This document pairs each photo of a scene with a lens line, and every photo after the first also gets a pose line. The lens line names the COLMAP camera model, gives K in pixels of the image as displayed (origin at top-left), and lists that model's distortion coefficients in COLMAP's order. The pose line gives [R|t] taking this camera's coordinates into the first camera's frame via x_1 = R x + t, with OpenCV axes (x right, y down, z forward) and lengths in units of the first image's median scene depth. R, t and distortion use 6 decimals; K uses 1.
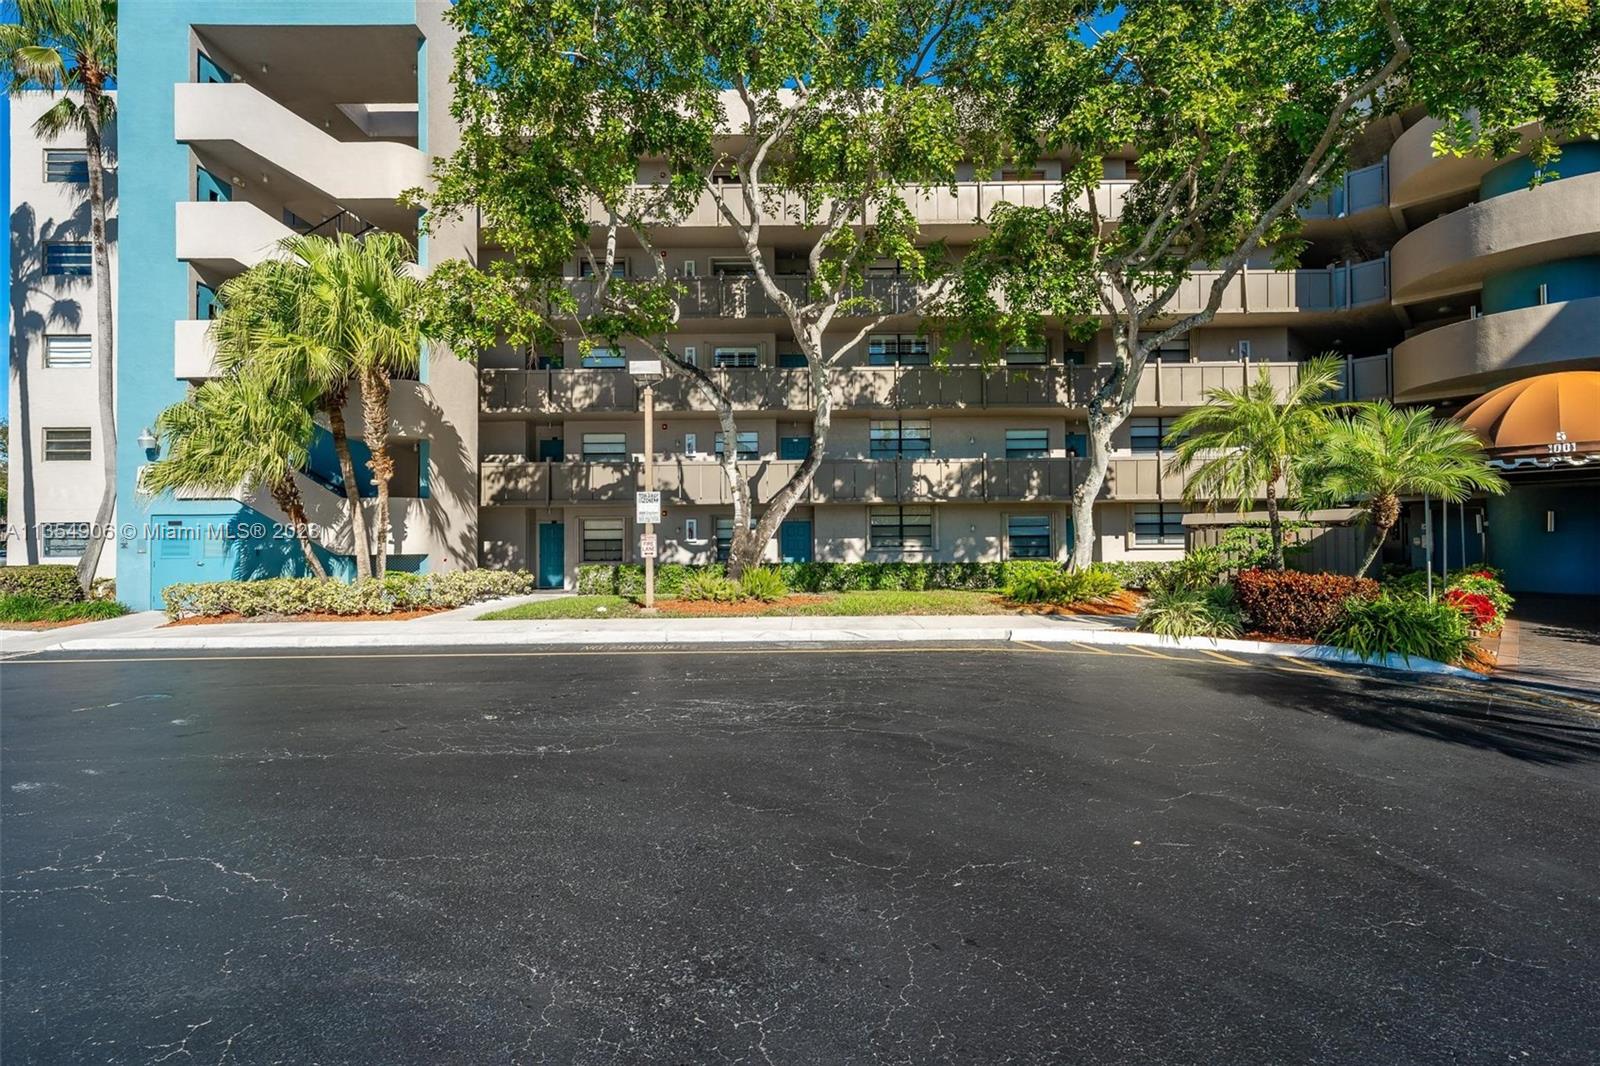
lens RADIAL K [[719.6, 0, 794.2], [0, 719.6, 539.1], [0, 0, 1]] dist [-0.000284, -0.000033]
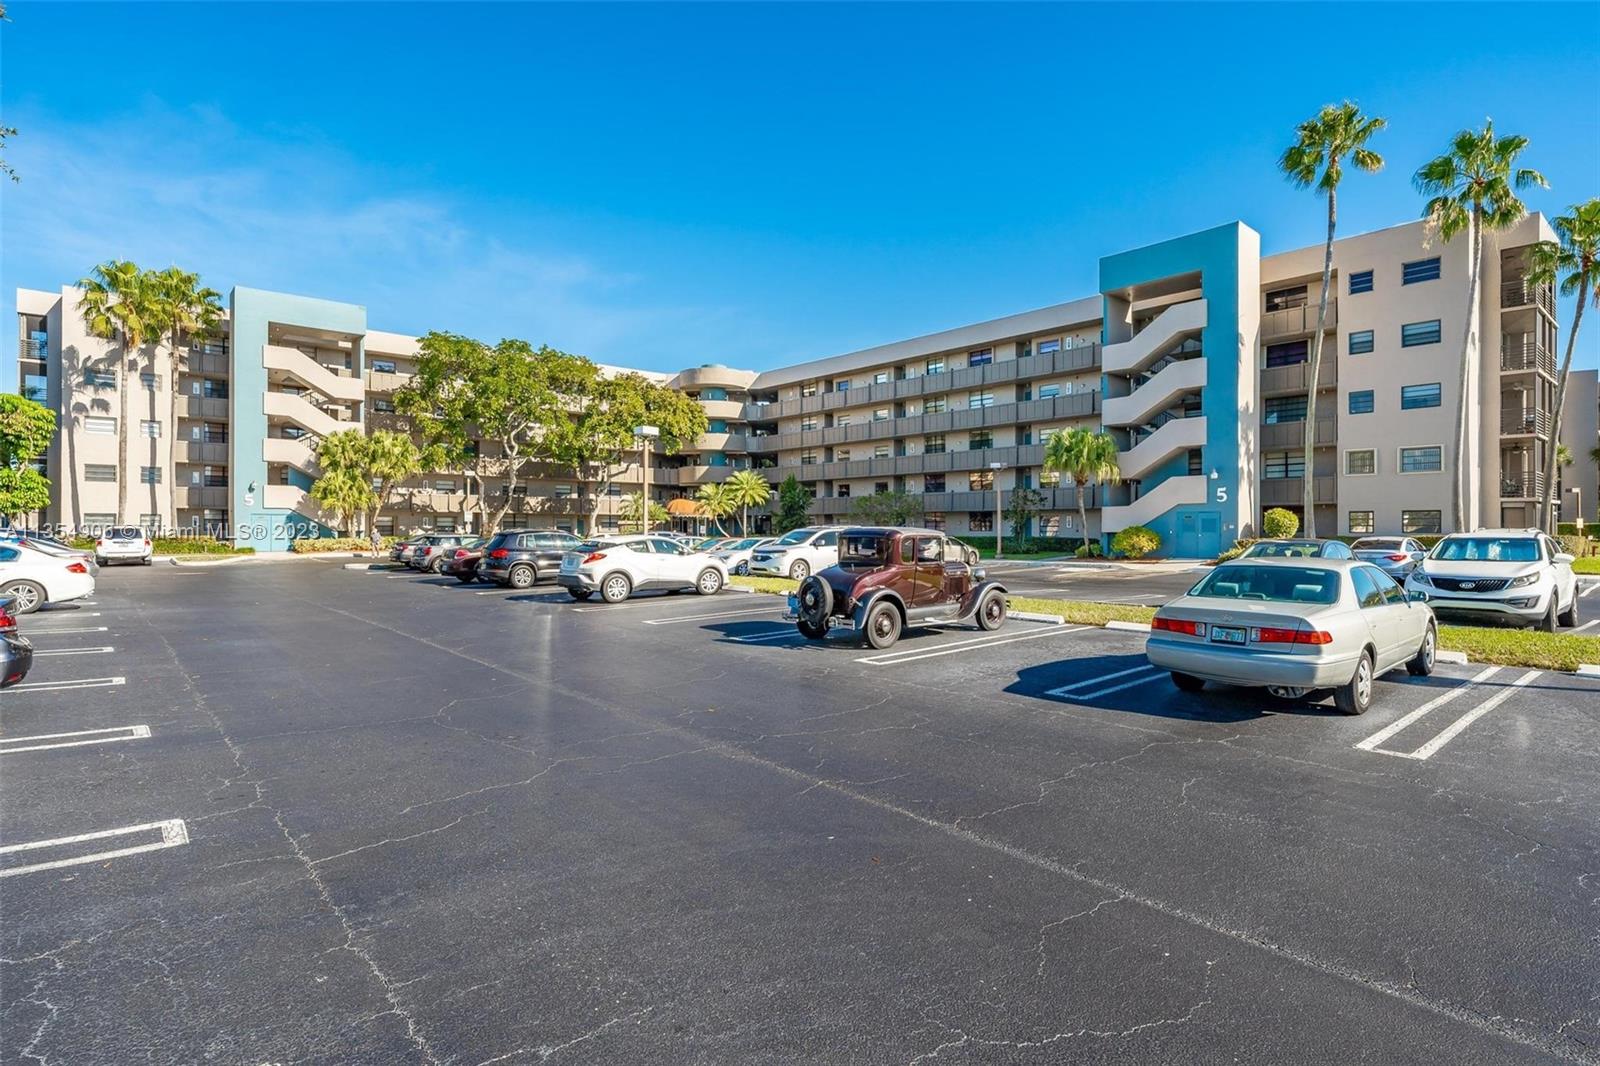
lens RADIAL K [[856.1, 0, 800.0], [0, 856.1, 531.8], [0, 0, 1]] dist [-0.000556, -0.000066]
pose [[0.771405, 0.008880, 0.636282, -1.021186], [-0.014029, 0.999897, 0.003053, -0.005487], [-0.636189, -0.011282, 0.771450, -1.999277]]
